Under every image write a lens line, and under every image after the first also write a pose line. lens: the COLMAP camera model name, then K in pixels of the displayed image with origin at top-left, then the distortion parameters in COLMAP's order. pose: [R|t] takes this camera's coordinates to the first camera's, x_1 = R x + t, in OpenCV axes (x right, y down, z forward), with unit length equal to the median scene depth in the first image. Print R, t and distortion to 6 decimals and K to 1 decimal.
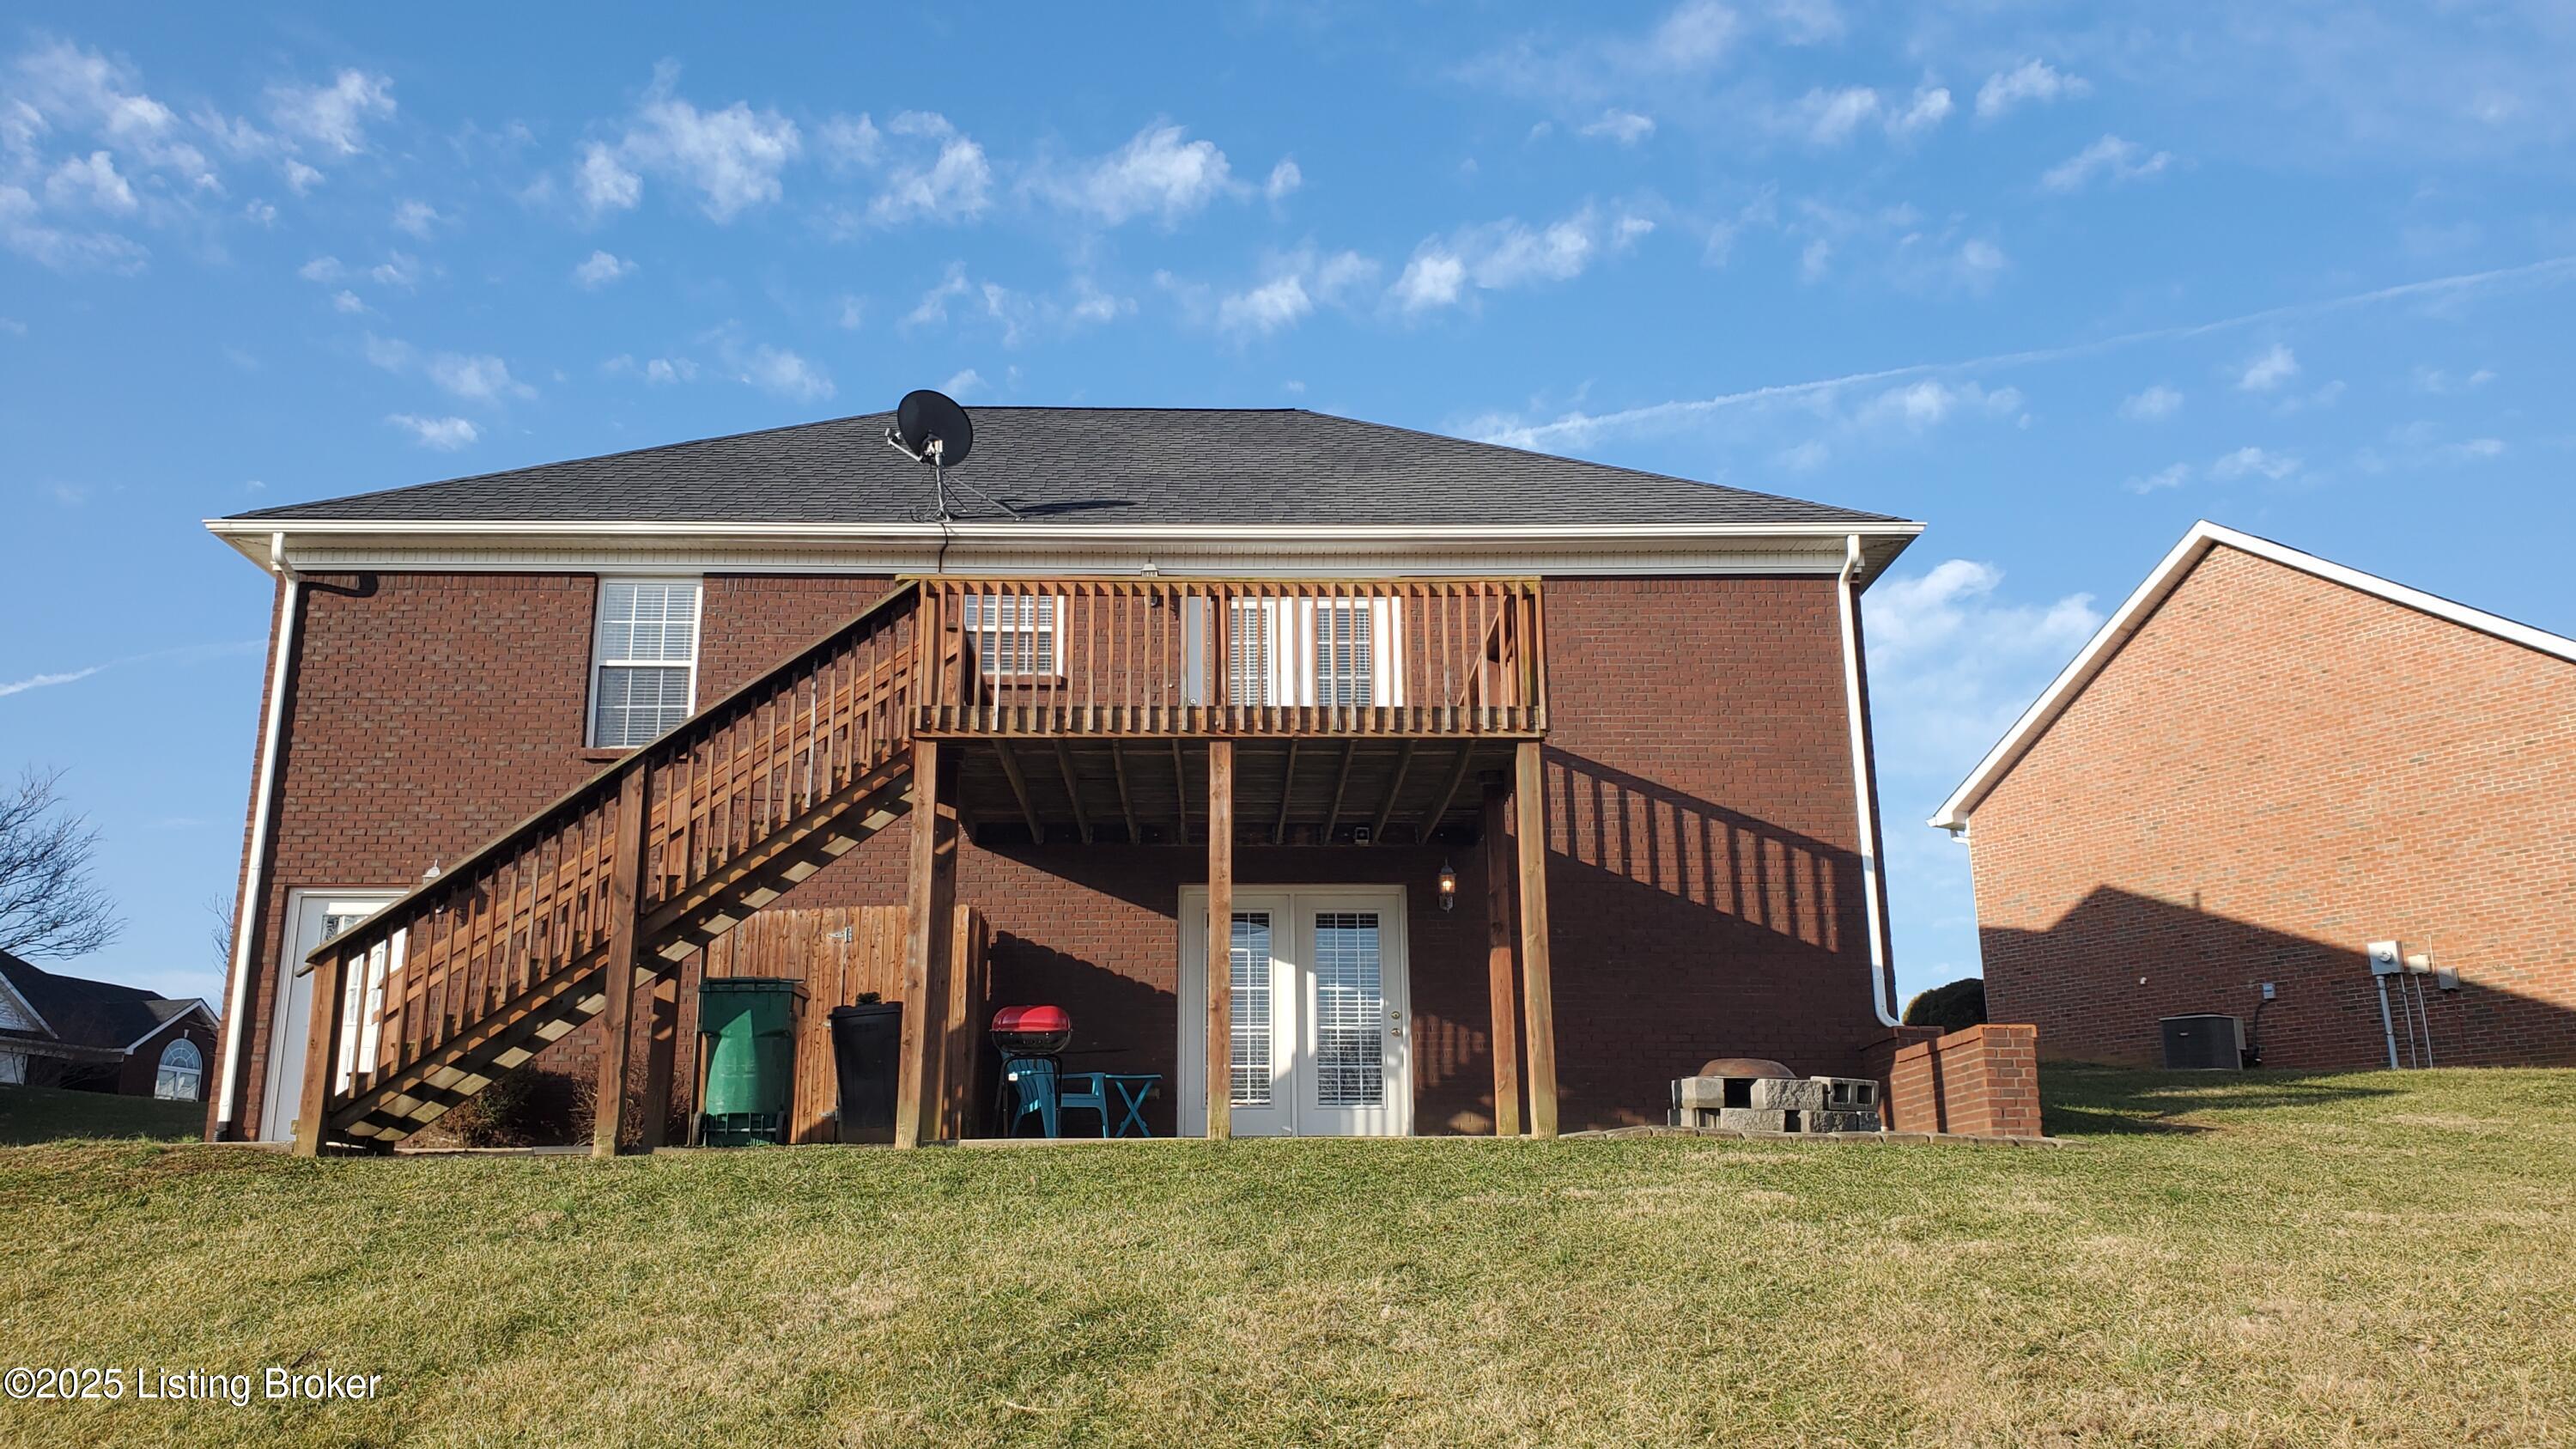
lens RADIAL K [[1642.9, 0, 1407.3], [0, 1642.9, 724.5], [0, 0, 1]] dist [0.041146, -0.001713]
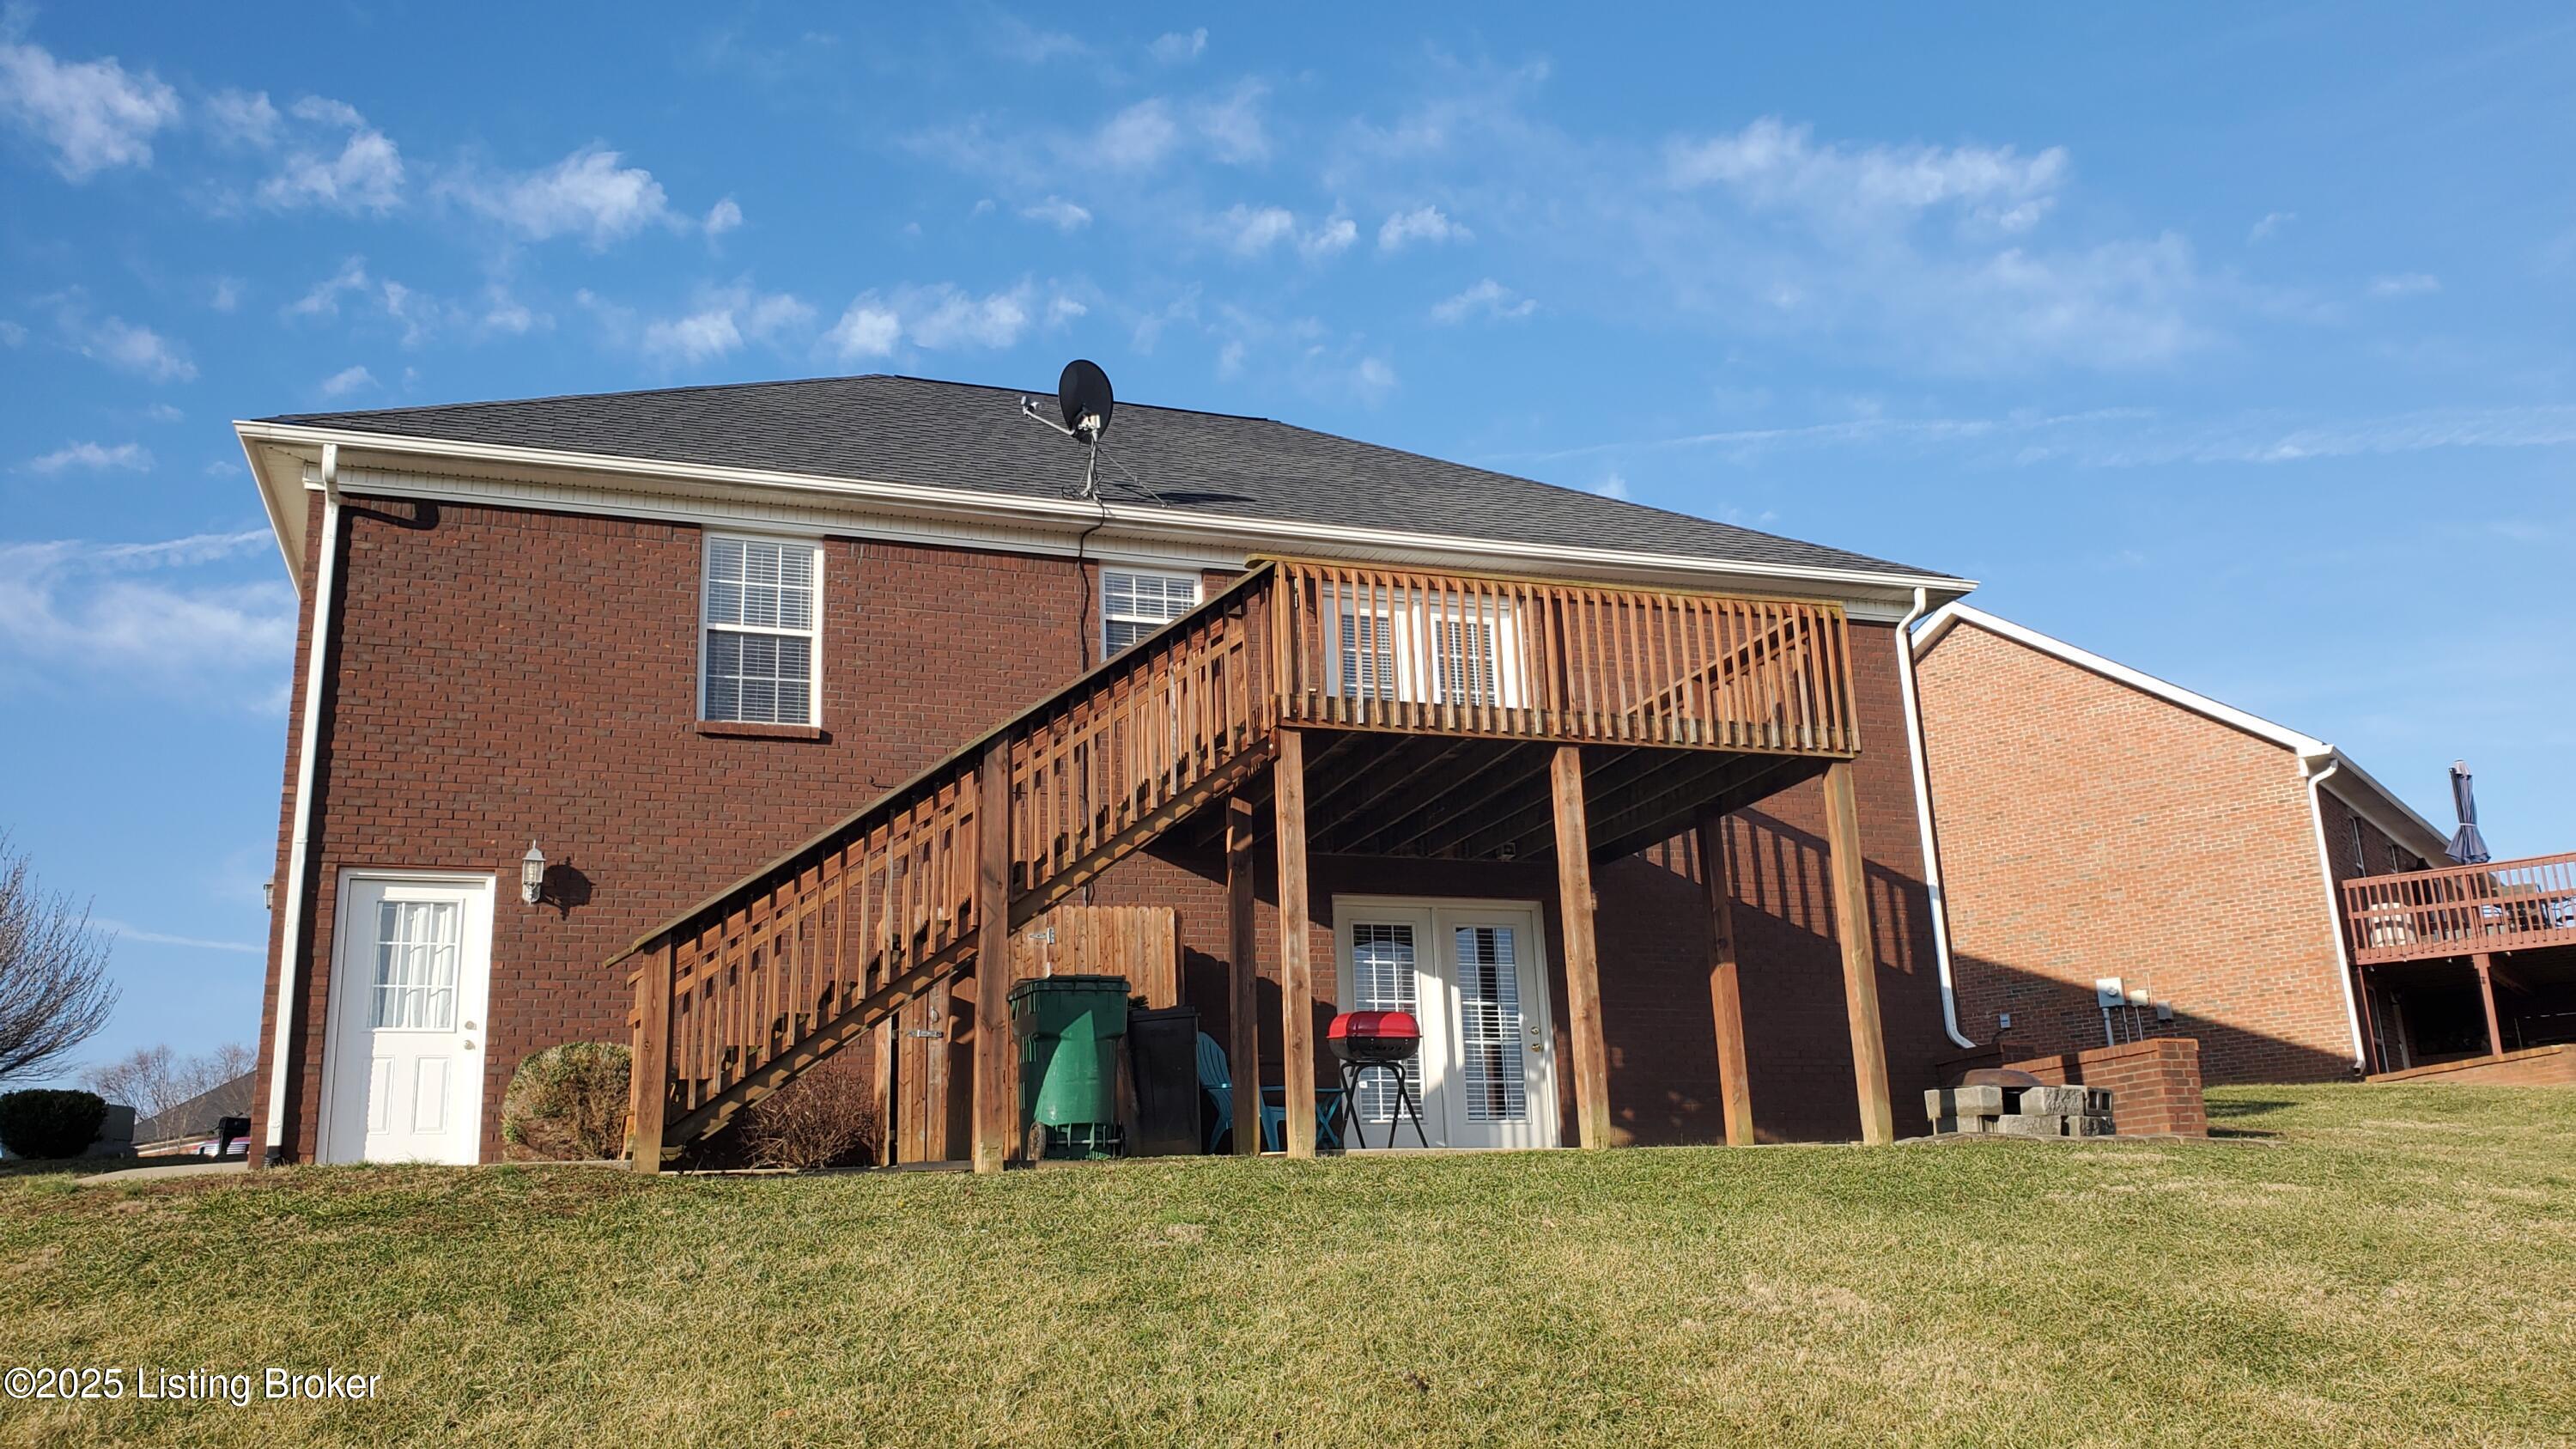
lens RADIAL K [[1642.9, 0, 1407.3], [0, 1642.9, 724.5], [0, 0, 1]] dist [0.041146, -0.001713]
pose [[0.963788, 0.054324, 0.261077, -0.351264], [-0.048656, 0.998419, -0.028131, 0.022148], [-0.262193, 0.014409, 0.964908, 0.047403]]
